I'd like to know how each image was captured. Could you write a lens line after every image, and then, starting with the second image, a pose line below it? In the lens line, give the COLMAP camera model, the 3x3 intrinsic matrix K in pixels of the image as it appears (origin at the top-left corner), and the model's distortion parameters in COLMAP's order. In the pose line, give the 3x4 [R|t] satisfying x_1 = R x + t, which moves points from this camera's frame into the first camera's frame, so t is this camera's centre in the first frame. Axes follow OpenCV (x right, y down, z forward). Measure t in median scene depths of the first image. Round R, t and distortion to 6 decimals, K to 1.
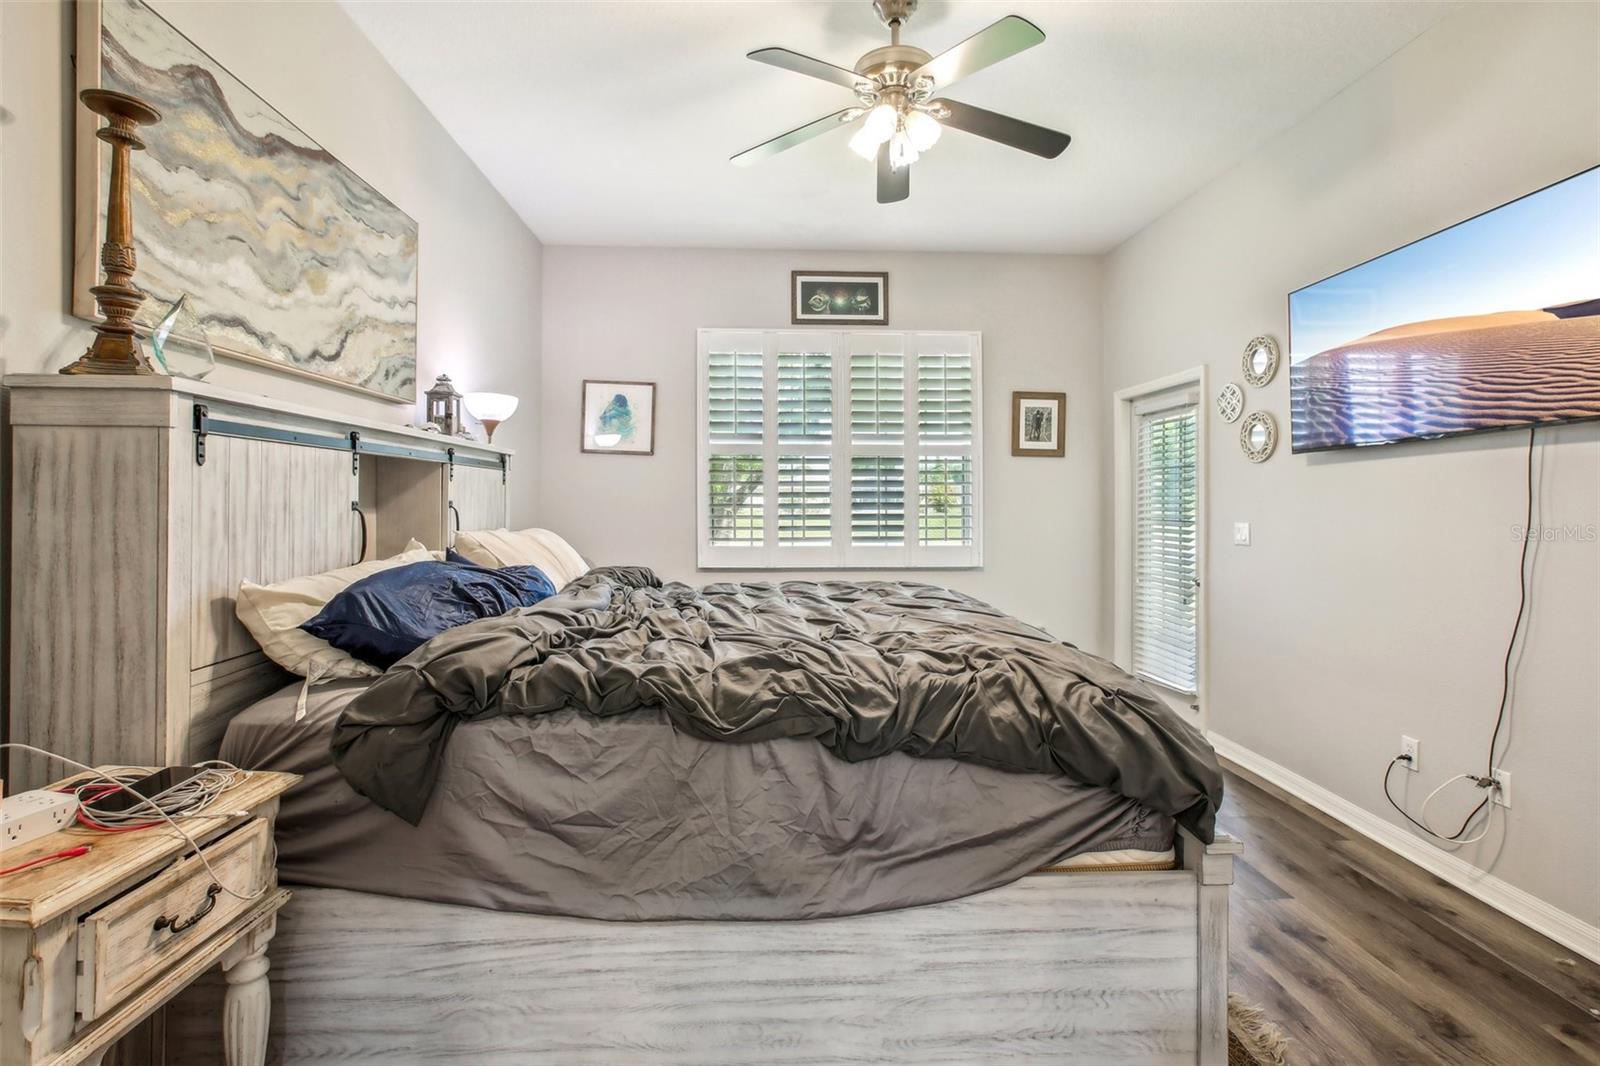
lens RADIAL K [[738.8, 0, 798.0], [0, 738.8, 497.6], [0, 0, 1]] dist [-0.004274, -0.000209]
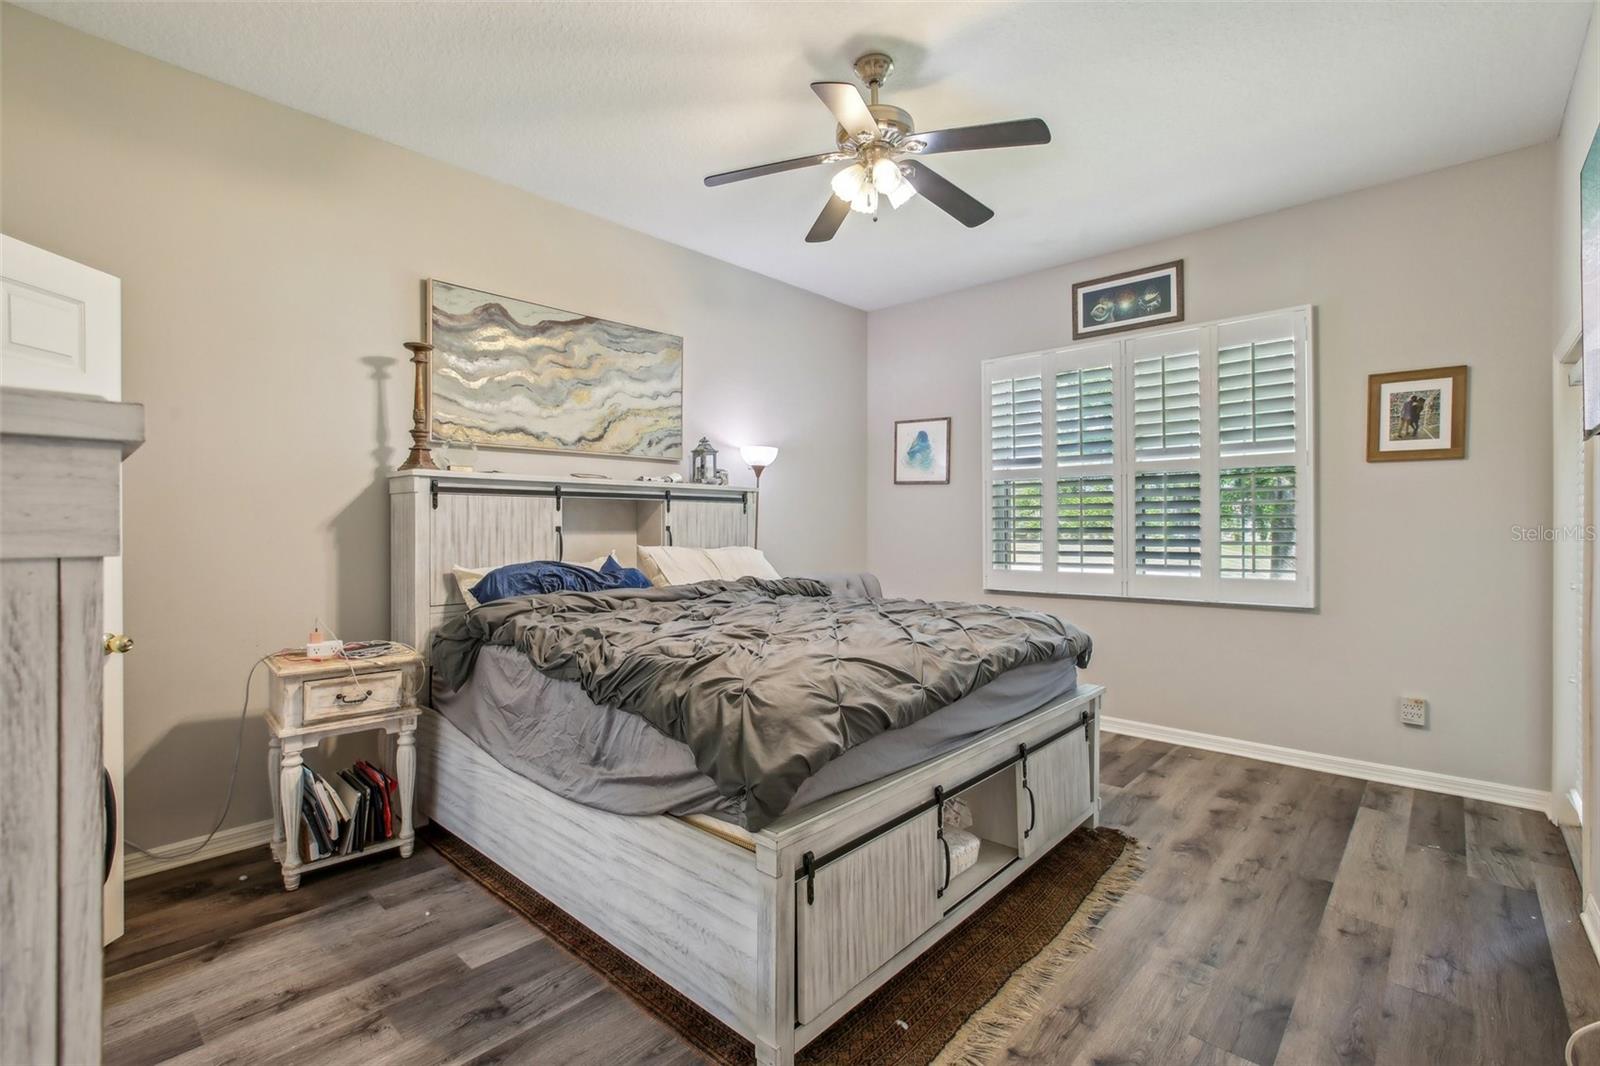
lens RADIAL K [[734.2, 0, 794.6], [0, 734.2, 525.4], [0, 0, 1]] dist [-0.068946, 0.059967]
pose [[0.699875, -0.006213, -0.714238, 0.865105], [0.007111, 0.999973, -0.001729, 0.008570], [0.714230, -0.003869, 0.699900, 0.179436]]
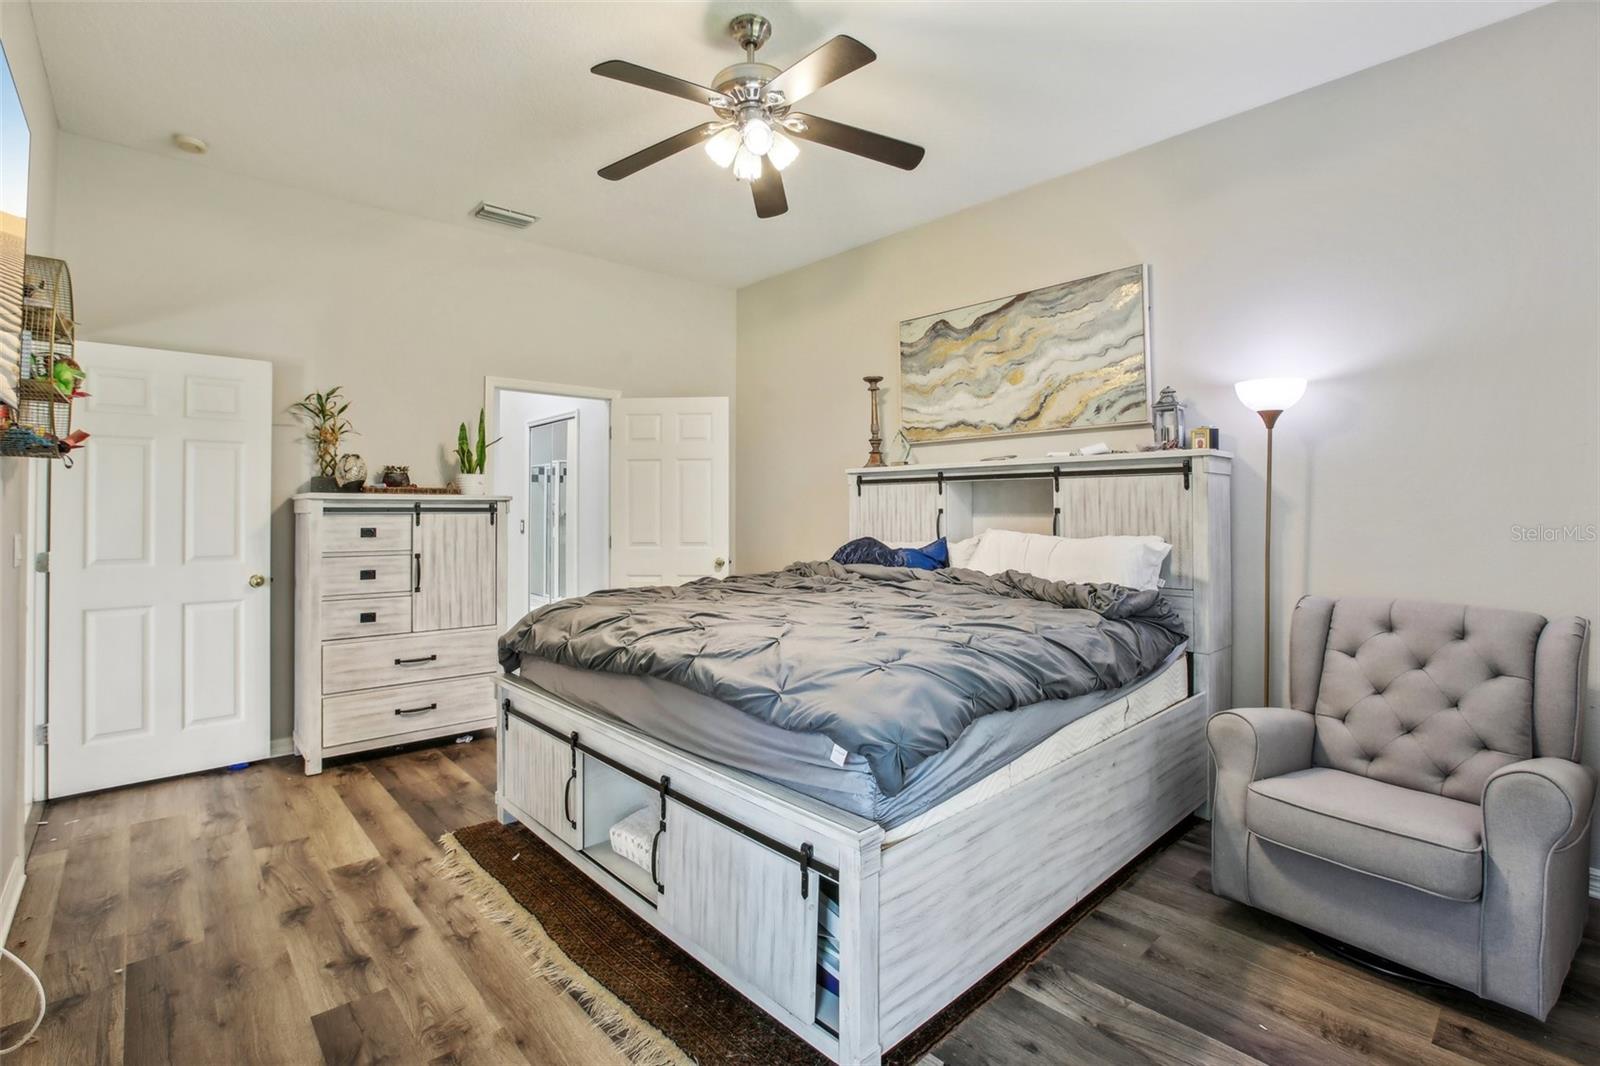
lens RADIAL K [[738.8, 0, 798.0], [0, 738.8, 497.6], [0, 0, 1]] dist [-0.004274, -0.000209]
pose [[-0.771683, -0.008891, -0.635945, 0.785061], [0.003346, 0.999832, -0.018039, 0.009637], [0.635999, -0.016048, -0.771523, 1.956375]]
